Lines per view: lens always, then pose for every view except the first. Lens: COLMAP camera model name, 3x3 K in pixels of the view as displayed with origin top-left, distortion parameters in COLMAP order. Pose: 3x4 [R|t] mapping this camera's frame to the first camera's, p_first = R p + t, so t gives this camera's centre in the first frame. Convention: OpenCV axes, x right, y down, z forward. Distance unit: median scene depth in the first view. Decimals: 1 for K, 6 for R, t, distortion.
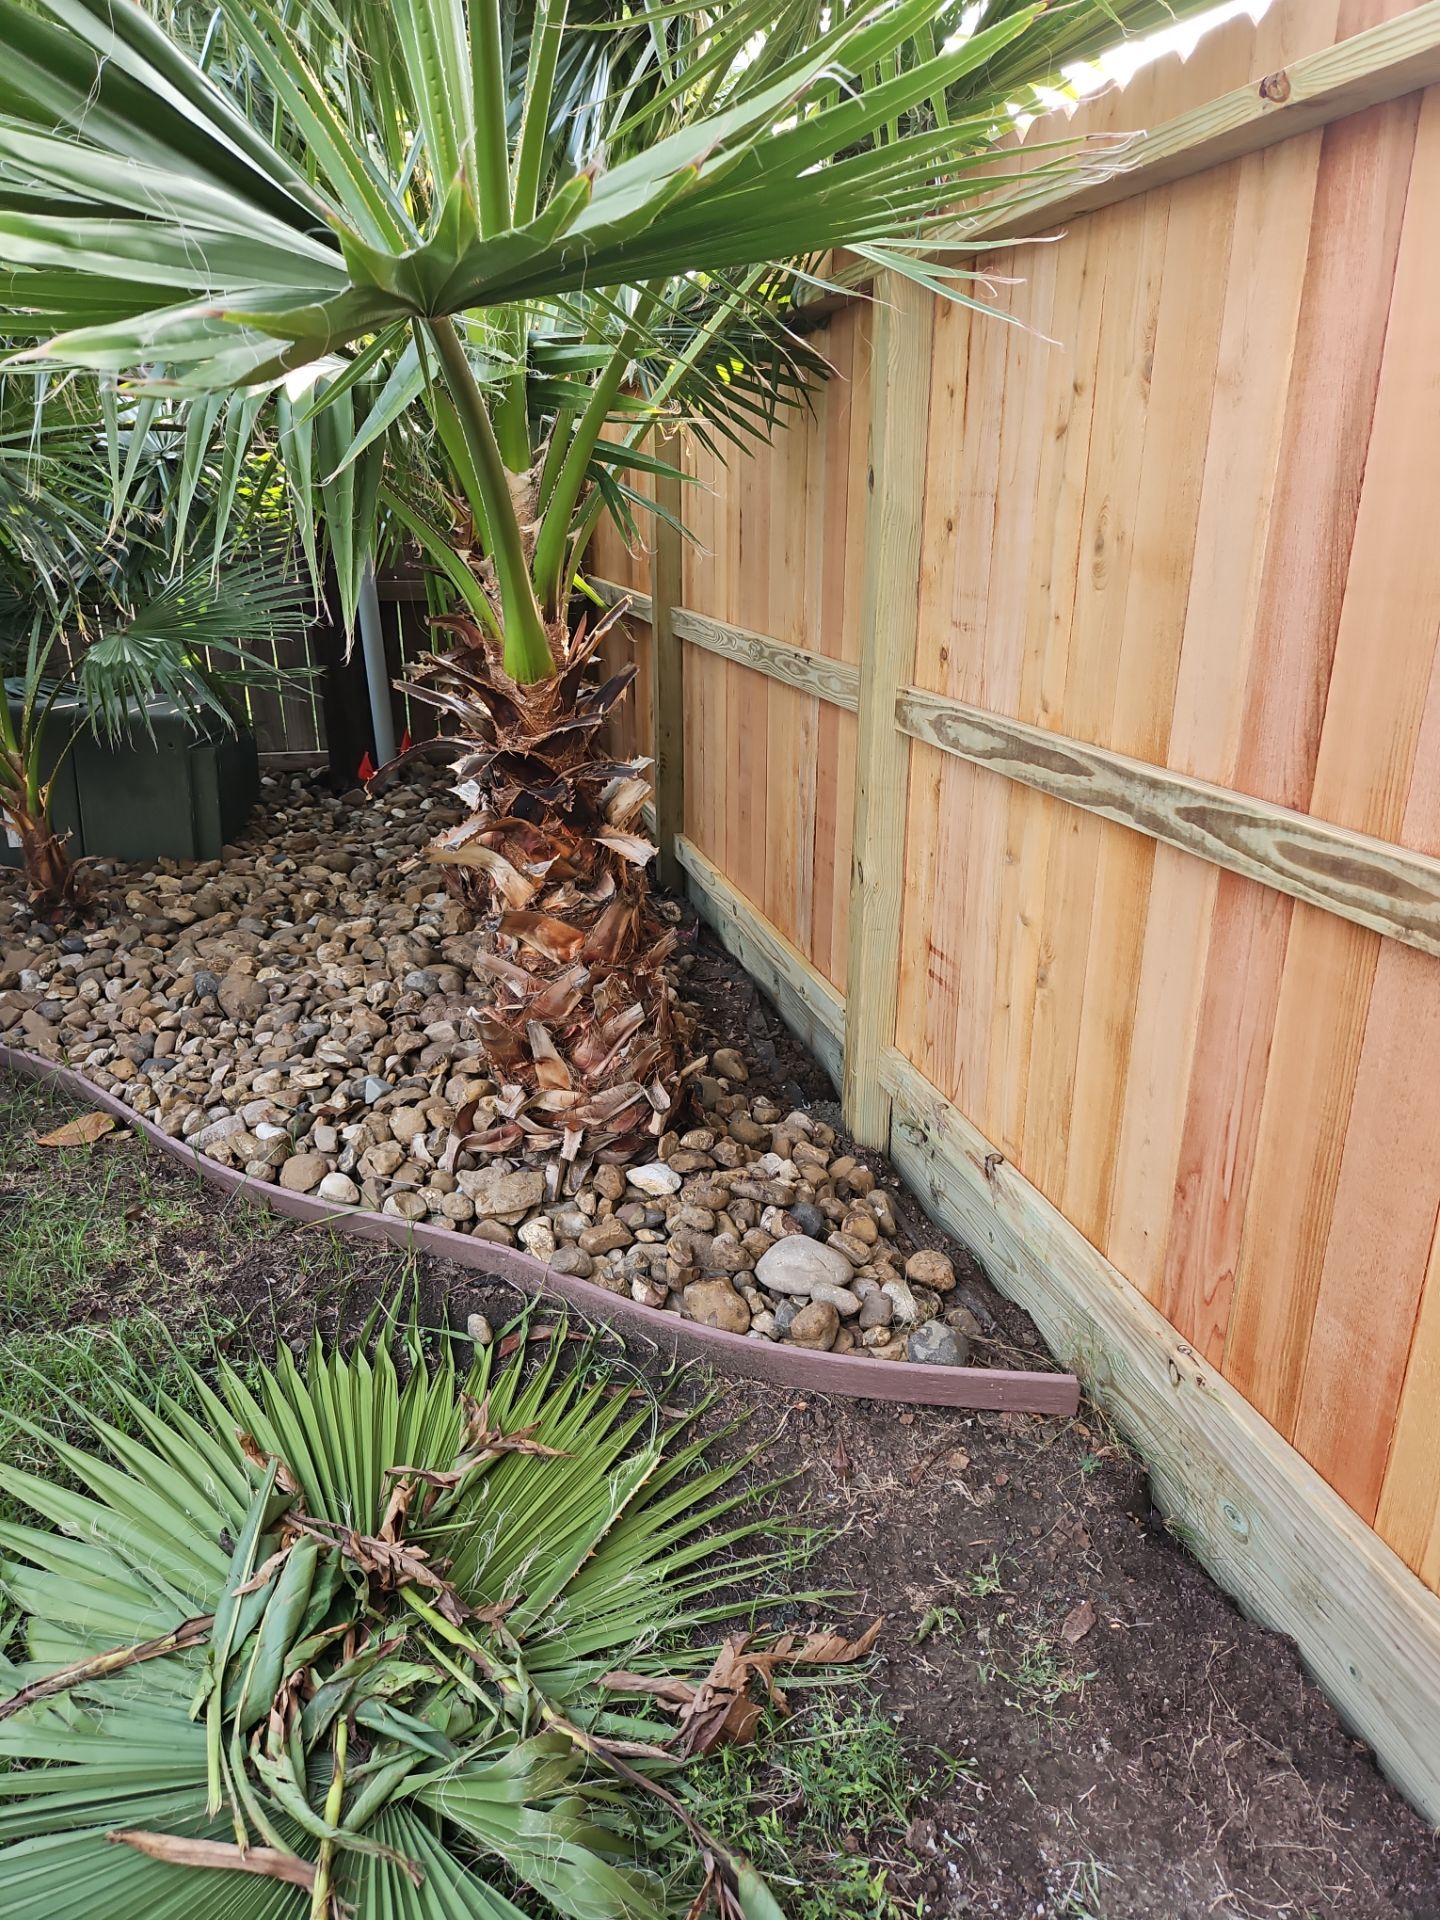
lens RADIAL K [[1295.6, 0, 736.3], [0, 1295.6, 958.8], [0, 0, 1]] dist [0.069009, -0.053146]
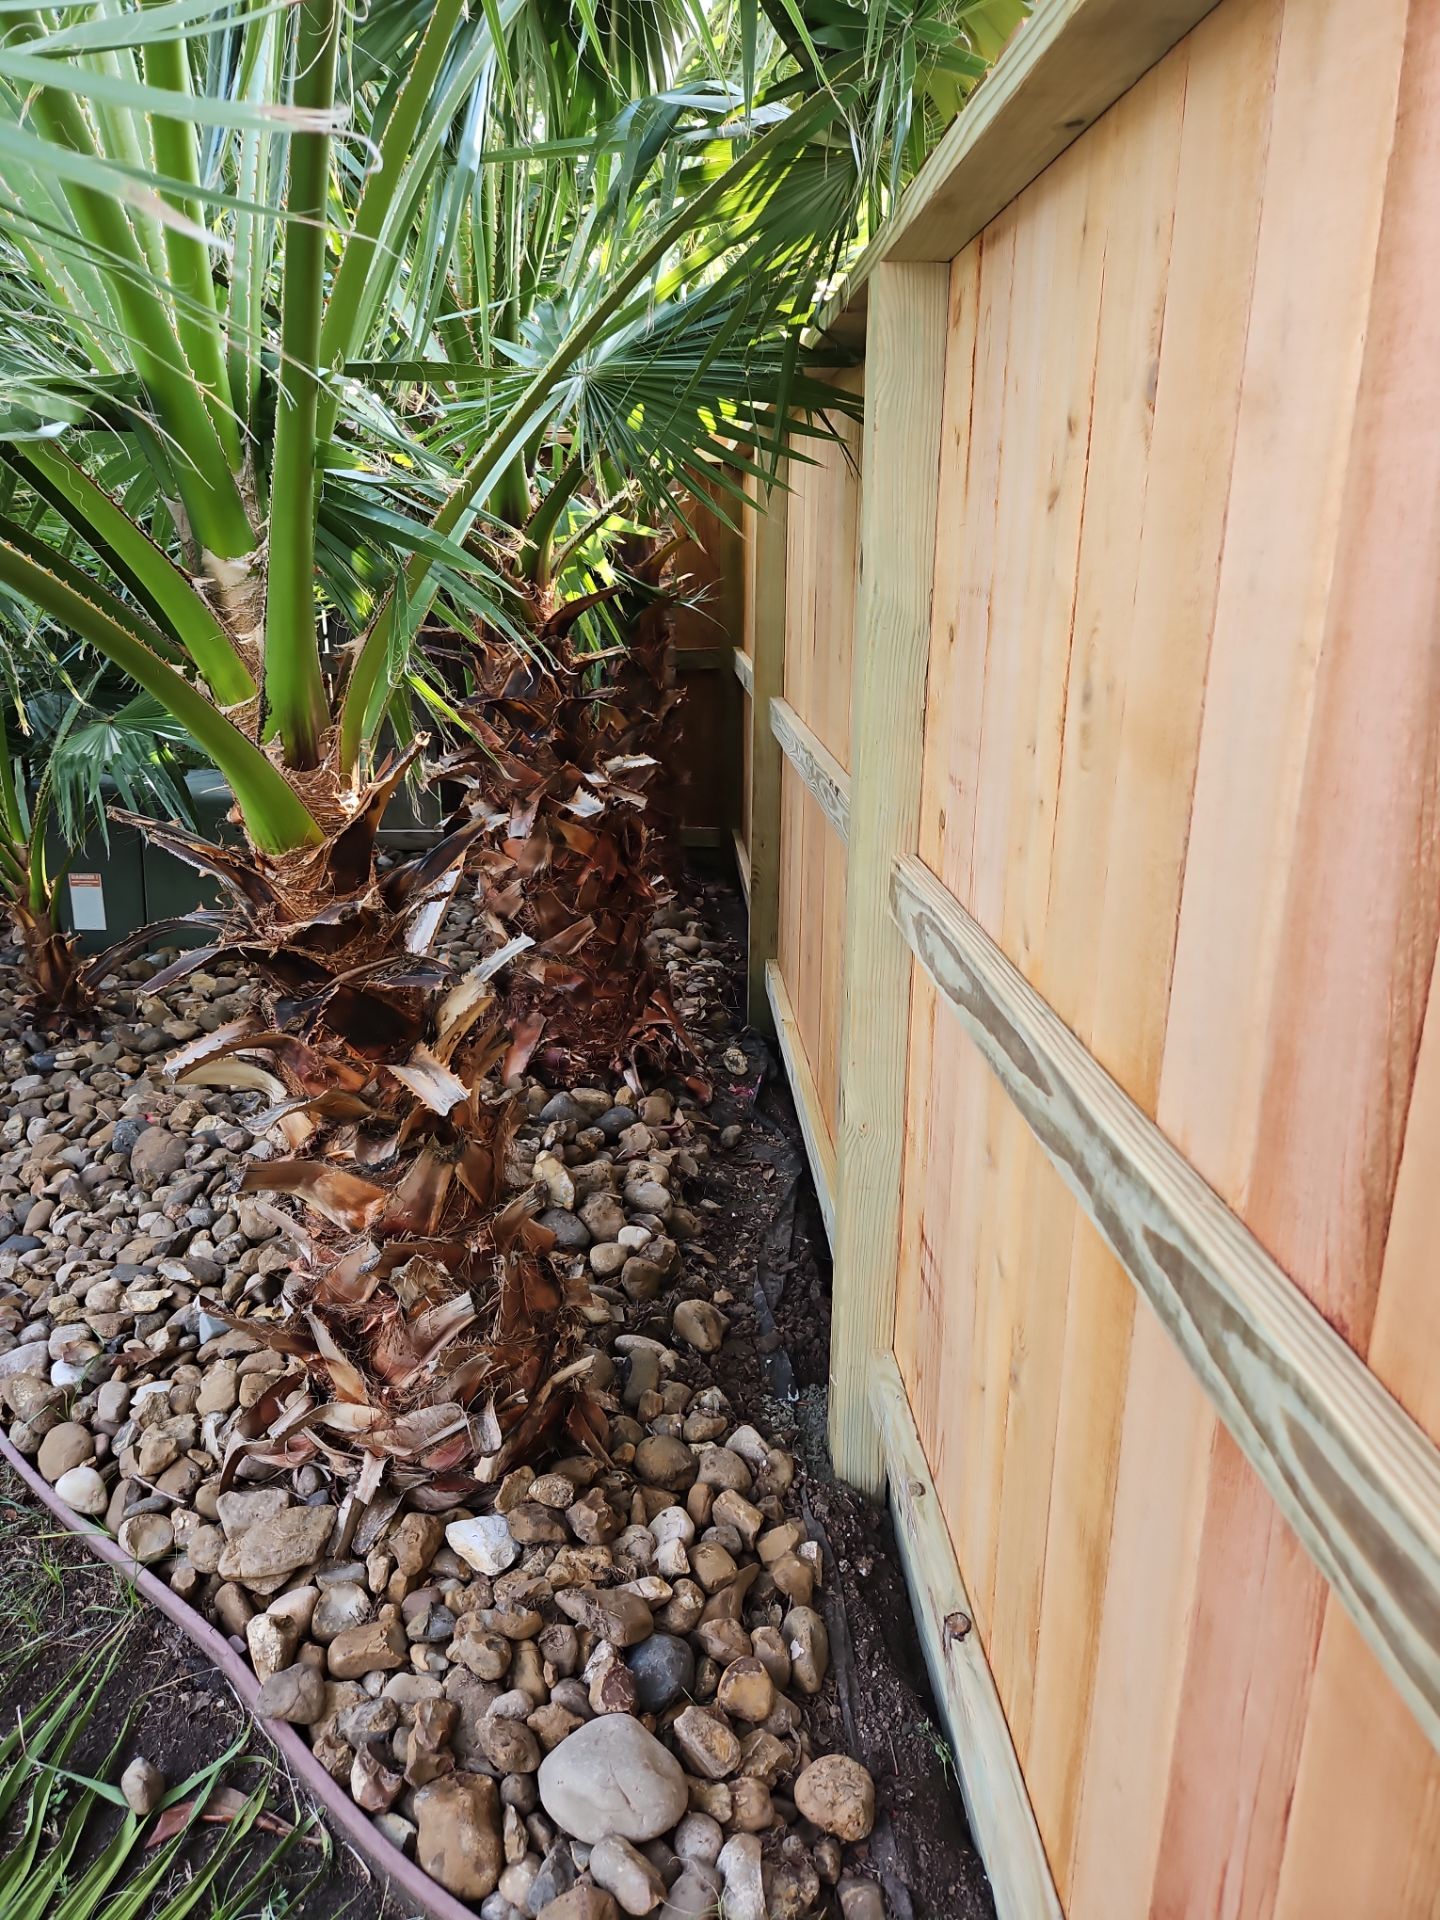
lens RADIAL K [[1295.6, 0, 730.5], [0, 1295.6, 941.7], [0, 0, 1]] dist [0.069009, -0.053146]
pose [[0.975951, 0.066177, -0.207702, 0.200830], [-0.076557, 0.996166, -0.042329, -0.138048], [0.204105, 0.057212, 0.977276, 0.335376]]
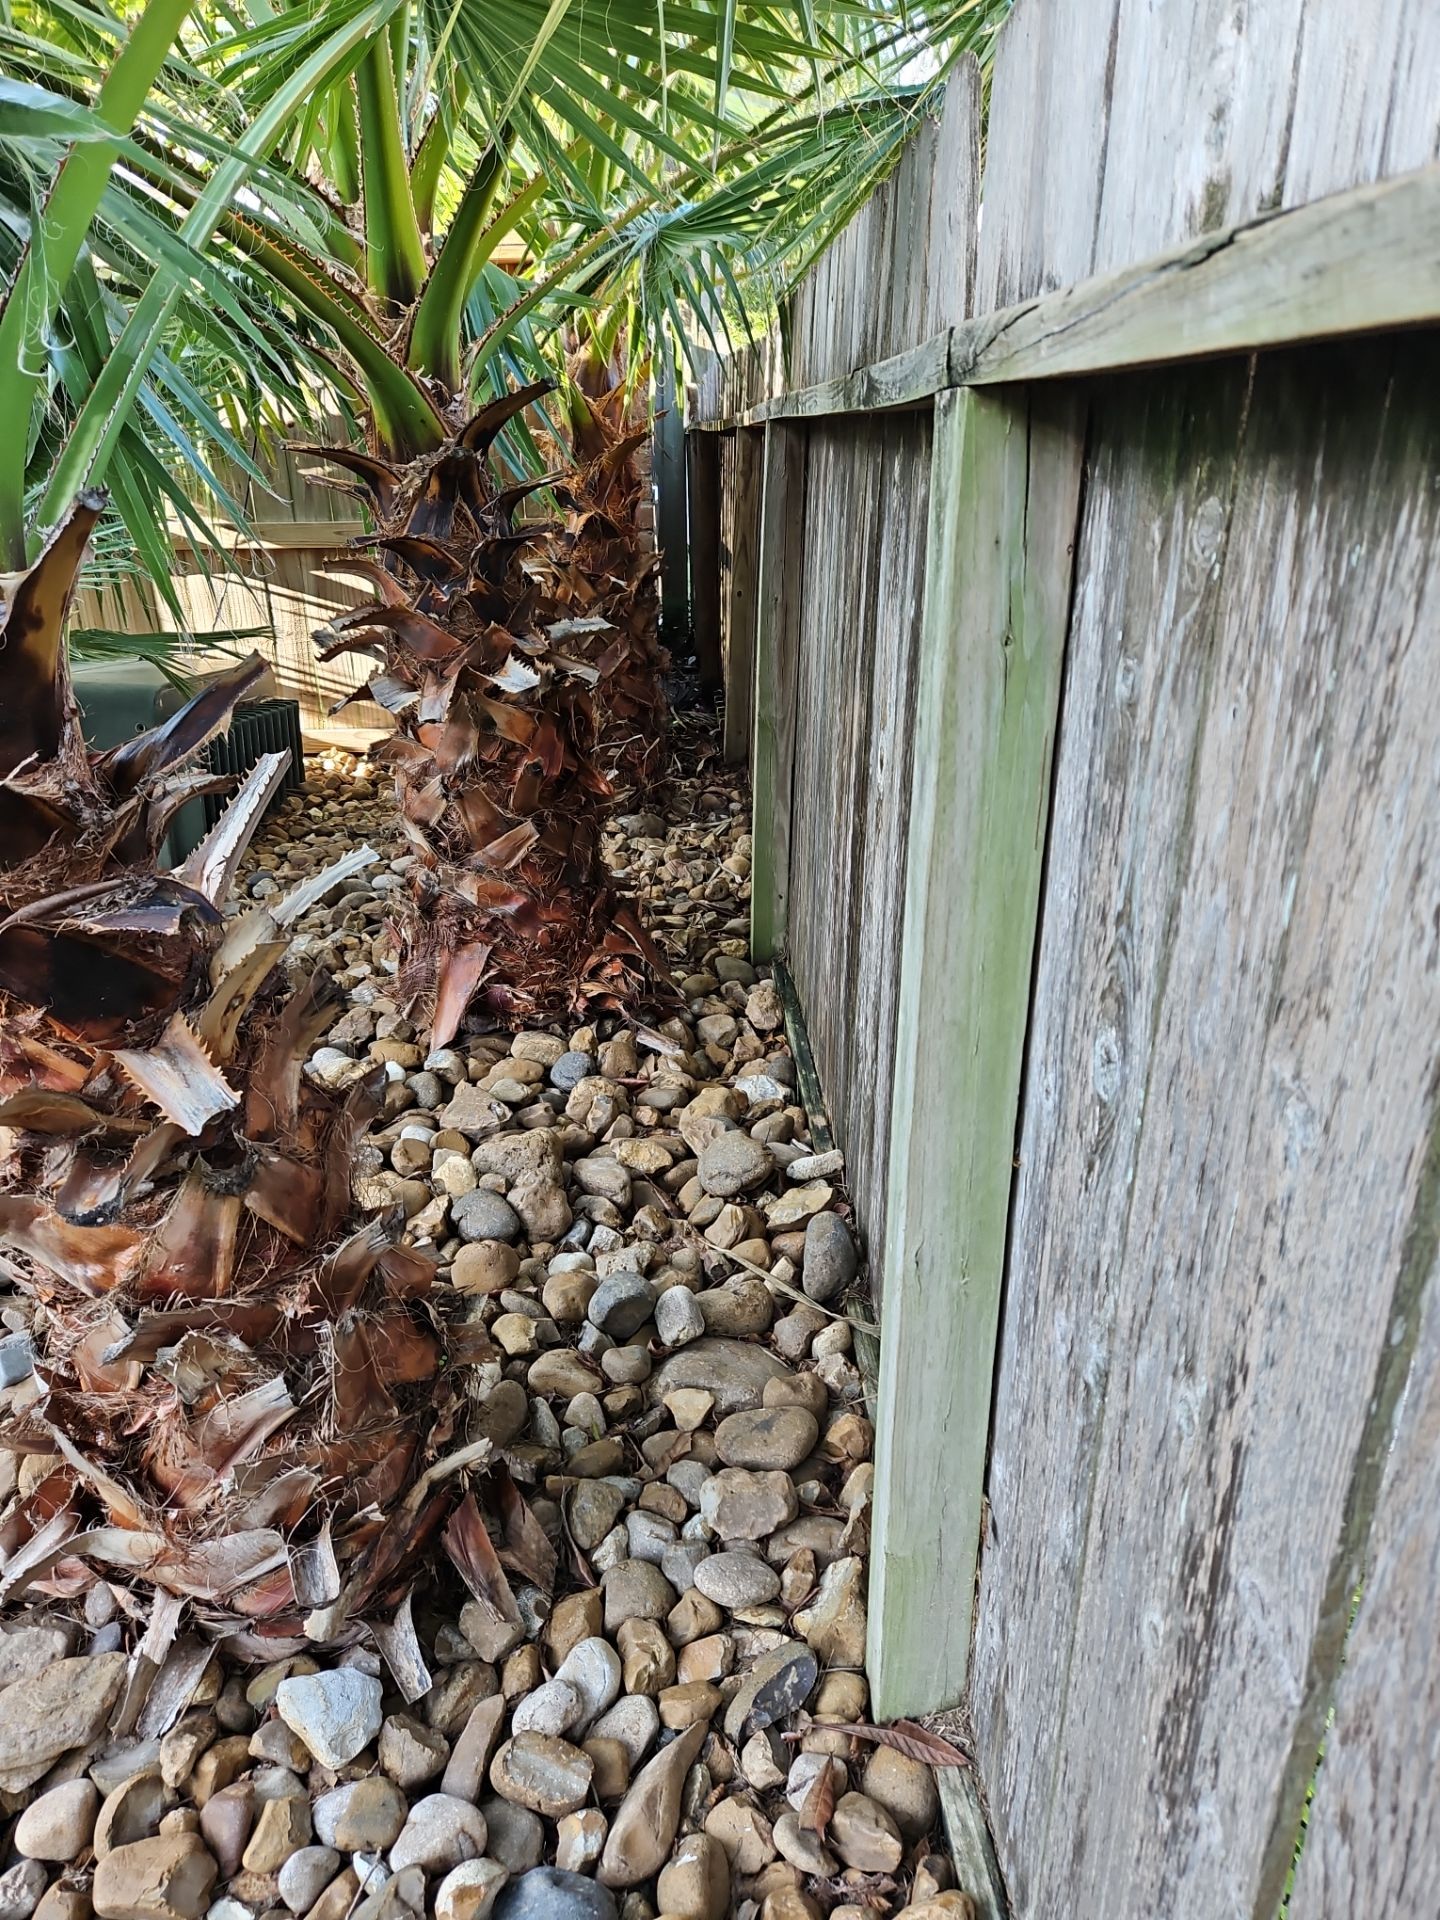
lens RADIAL K [[1295.6, 0, 713.0], [0, 1295.6, 969.5], [0, 0, 1]] dist [0.069009, -0.053146]
pose [[0.972076, 0.070712, -0.223757, 0.177194], [-0.061051, 0.996891, 0.049812, -0.149301], [0.226584, -0.034761, 0.973371, 0.586413]]
